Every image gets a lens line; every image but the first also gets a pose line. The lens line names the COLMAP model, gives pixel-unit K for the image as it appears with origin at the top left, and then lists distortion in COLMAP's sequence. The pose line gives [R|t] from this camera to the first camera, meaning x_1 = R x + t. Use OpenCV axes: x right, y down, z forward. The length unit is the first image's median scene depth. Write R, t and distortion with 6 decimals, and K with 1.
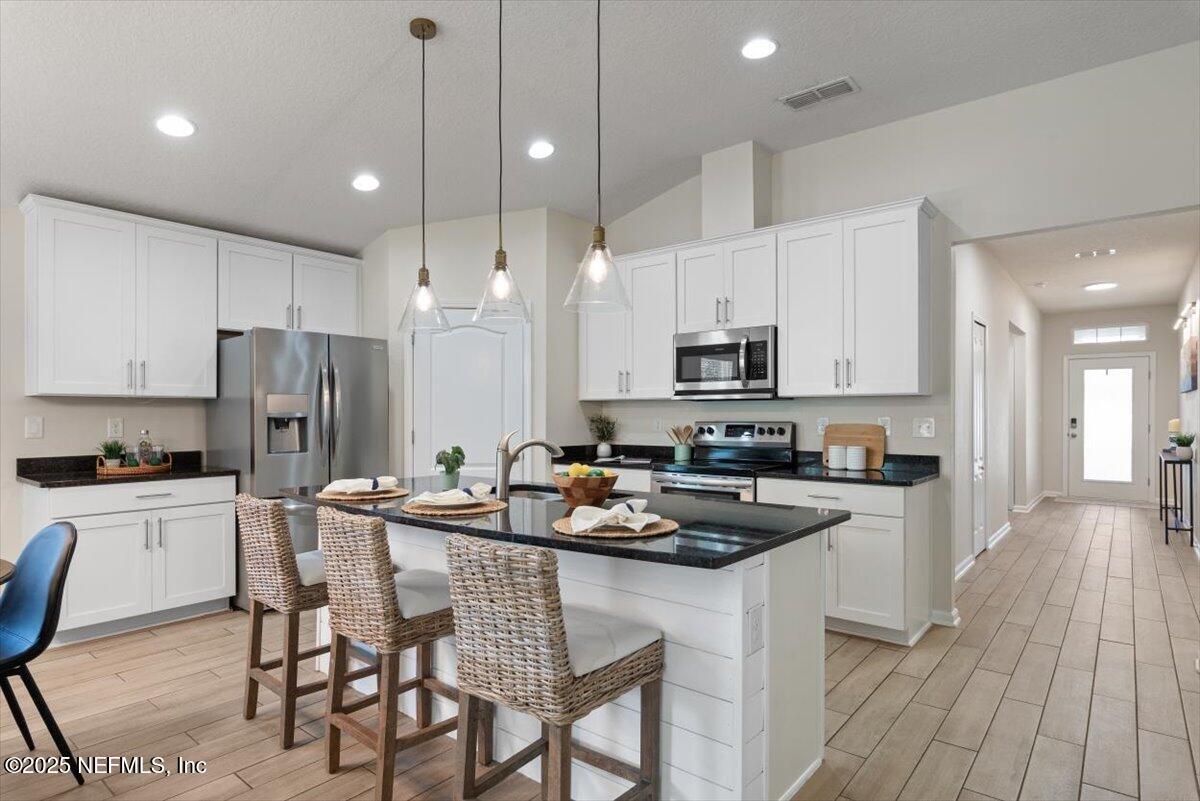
lens RADIAL K [[636.3, 0, 592.3], [0, 636.3, 419.2], [0, 0, 1]] dist [-0.000457, -0.000585]
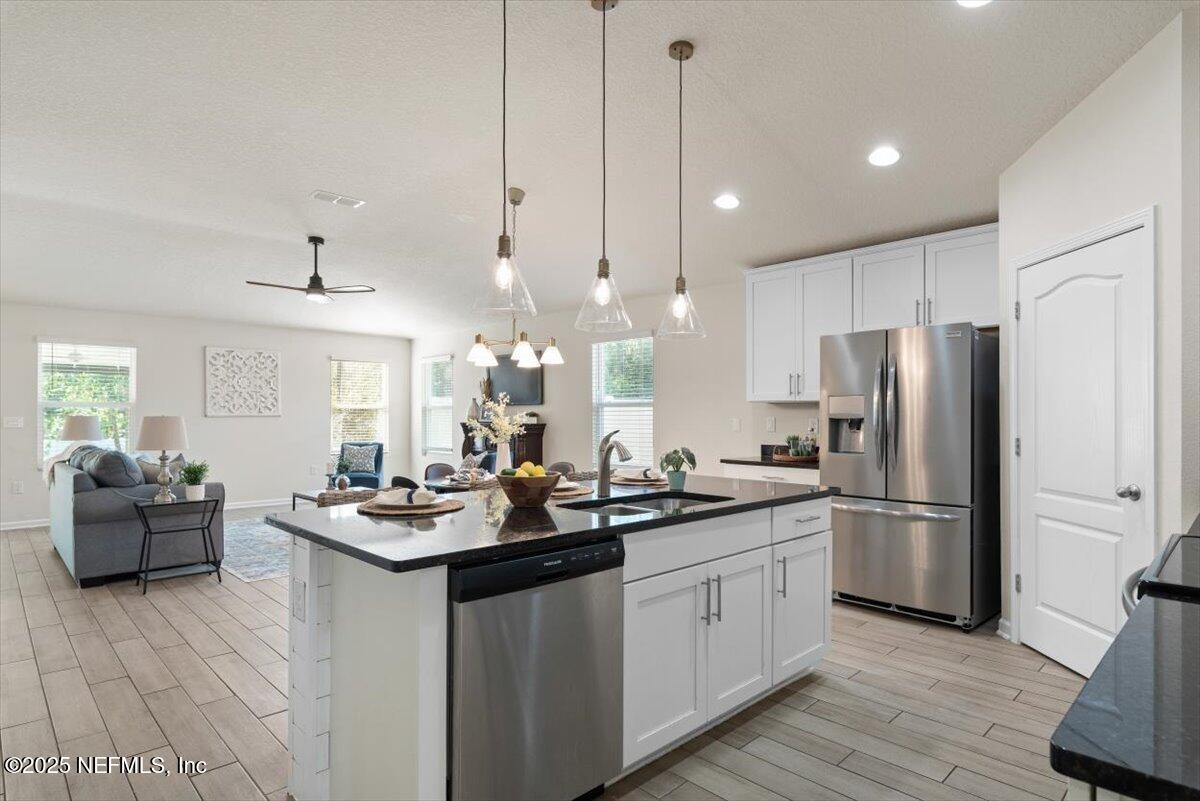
lens RADIAL K [[636.3, 0, 597.2], [0, 636.3, 417.0], [0, 0, 1]] dist [-0.000457, -0.000585]
pose [[-0.109289, 0.005645, -0.993994, 0.592540], [-0.004552, 0.999971, 0.006179, -0.010154], [0.994000, 0.005200, -0.109260, 0.715941]]
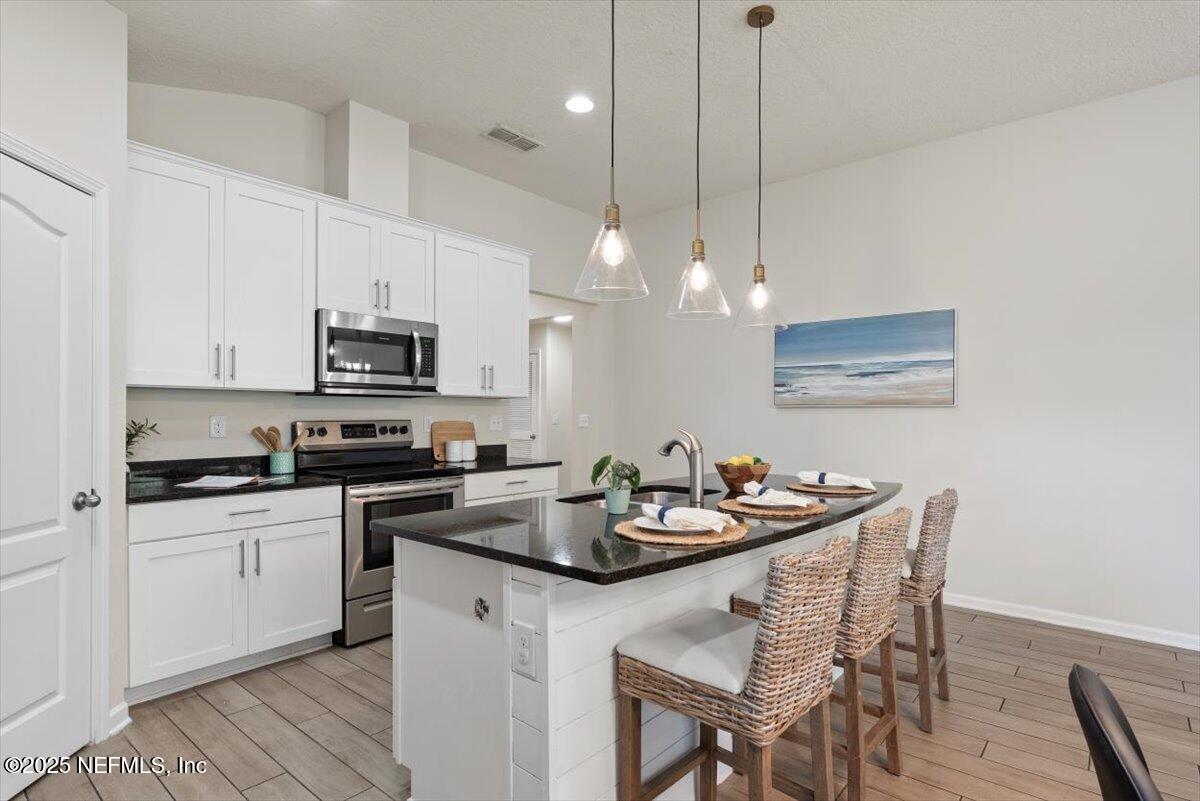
lens RADIAL K [[621.5, 0, 589.2], [0, 621.5, 412.6], [0, 0, 1]] dist [0.002132, -0.000455]
pose [[0.034150, -0.000058, 0.999417, -0.698742], [-0.002076, 0.999998, 0.000129, -0.008757], [-0.999415, -0.002079, 0.034149, 0.737156]]
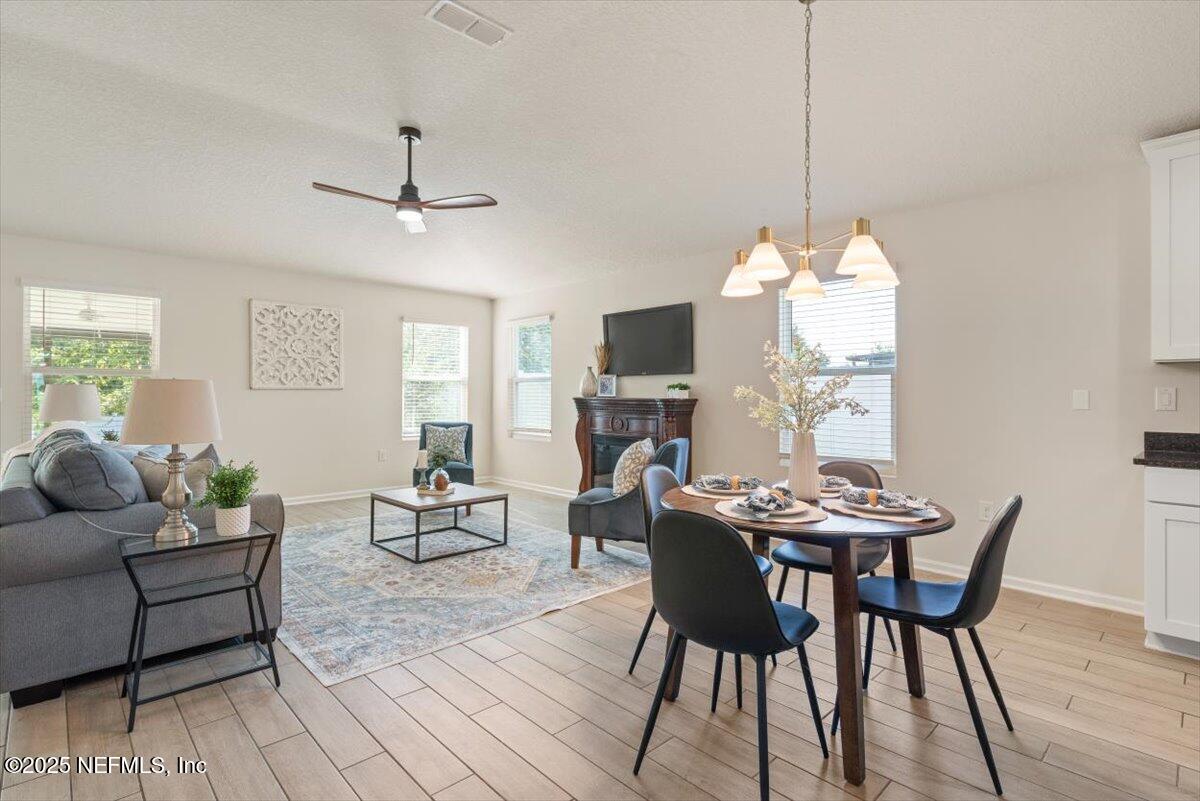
lens RADIAL K [[578.5, 0, 593.7], [0, 578.5, 395.6], [0, 0, 1]] dist [0.009254, -0.001416]
pose [[-0.125528, 0.005909, -0.992072, 0.039586], [-0.006688, 0.999954, 0.006802, 0.007888], [0.992067, 0.007489, -0.125483, 0.282217]]
